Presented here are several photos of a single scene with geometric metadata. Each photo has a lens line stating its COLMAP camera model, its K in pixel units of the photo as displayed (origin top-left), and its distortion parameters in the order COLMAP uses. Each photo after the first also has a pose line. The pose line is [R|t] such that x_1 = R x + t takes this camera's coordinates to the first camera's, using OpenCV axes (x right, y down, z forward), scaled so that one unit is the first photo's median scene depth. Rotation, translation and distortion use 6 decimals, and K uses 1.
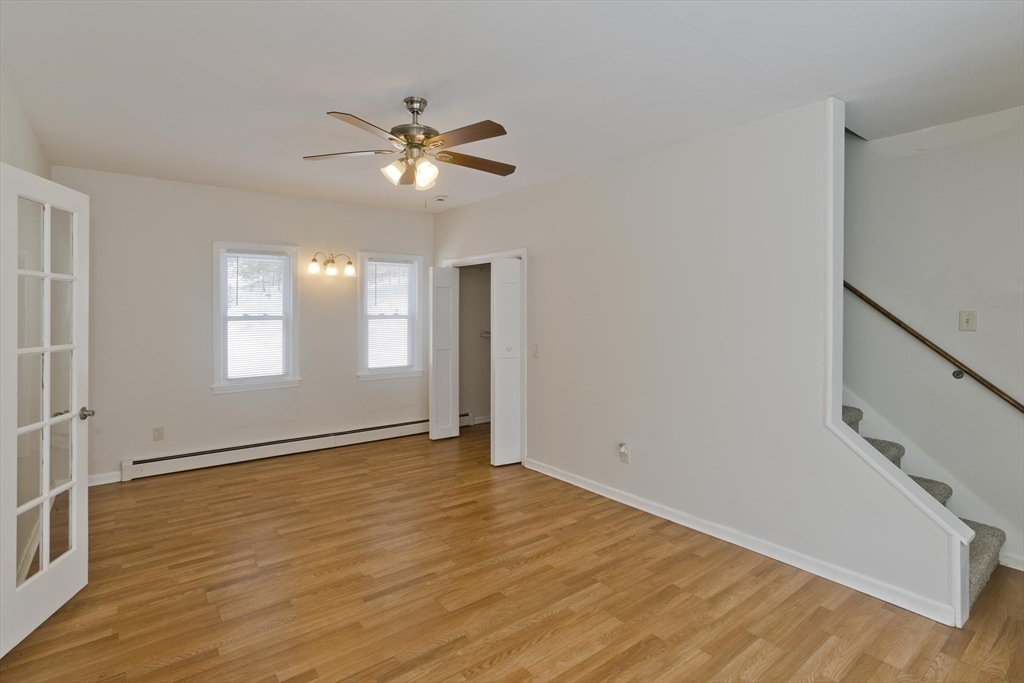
lens RADIAL K [[506.1, 0, 499.3], [0, 506.1, 312.3], [0, 0, 1]] dist [-0.053553, 0.034176]
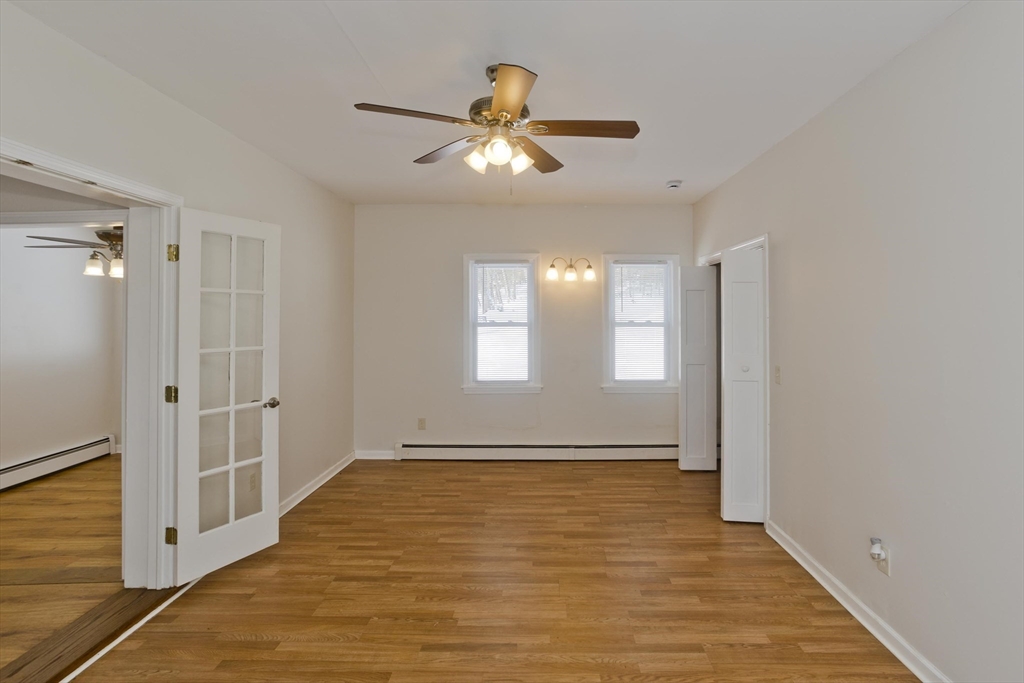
lens RADIAL K [[504.1, 0, 542.4], [0, 504.1, 308.4], [0, 0, 1]] dist [-0.054985, 0.035165]
pose [[0.796635, -0.007690, -0.604411, 0.312169], [-0.002152, 0.999877, -0.015558, -0.008221], [0.604457, 0.013695, 0.796520, 0.302643]]
